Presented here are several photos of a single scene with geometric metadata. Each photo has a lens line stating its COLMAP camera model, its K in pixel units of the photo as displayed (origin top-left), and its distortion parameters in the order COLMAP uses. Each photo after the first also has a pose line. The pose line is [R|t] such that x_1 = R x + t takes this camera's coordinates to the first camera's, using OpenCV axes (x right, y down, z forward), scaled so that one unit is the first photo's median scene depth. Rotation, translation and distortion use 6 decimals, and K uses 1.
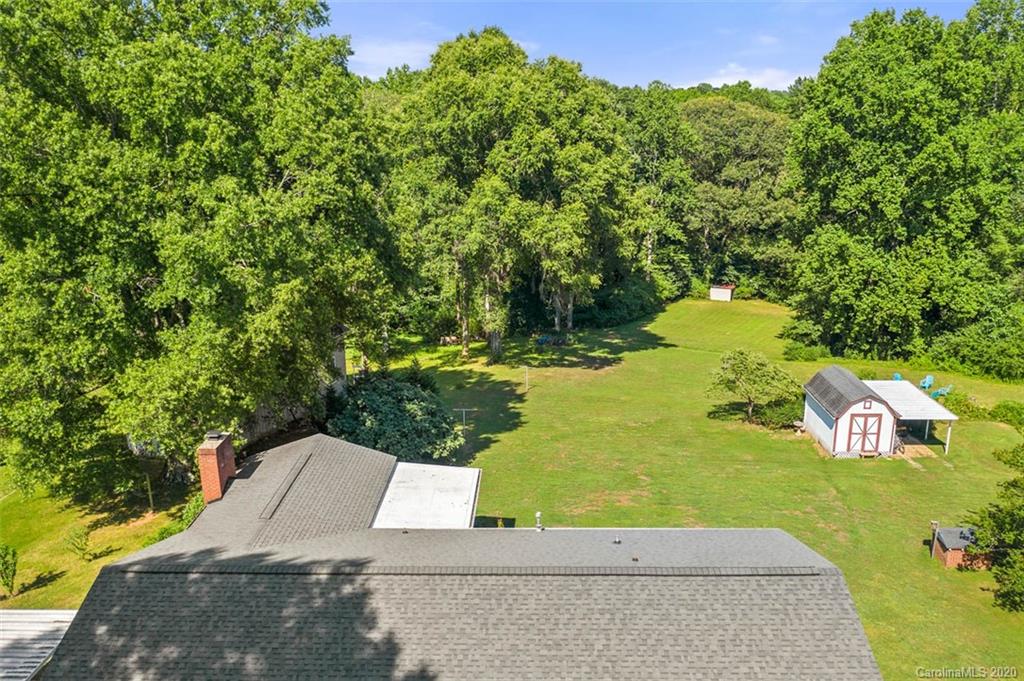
lens RADIAL K [[810.9, 0, 511.6], [0, 810.9, 334.7], [0, 0, 1]] dist [-0.025712, 0.005845]
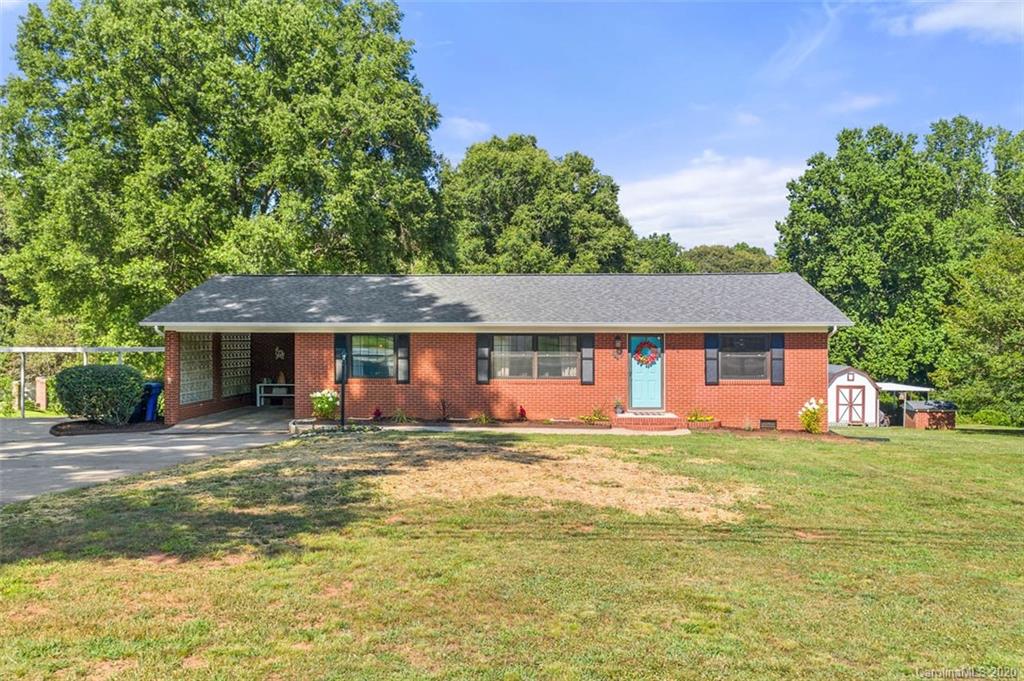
lens RADIAL K [[810.9, 0, 513.2], [0, 810.9, 340.2], [0, 0, 1]] dist [-0.025712, 0.005845]
pose [[0.999669, 0.018369, -0.017998, -0.005104], [-0.022470, 0.964286, -0.263907, 0.246369], [0.012508, 0.264224, 0.964380, -0.070279]]
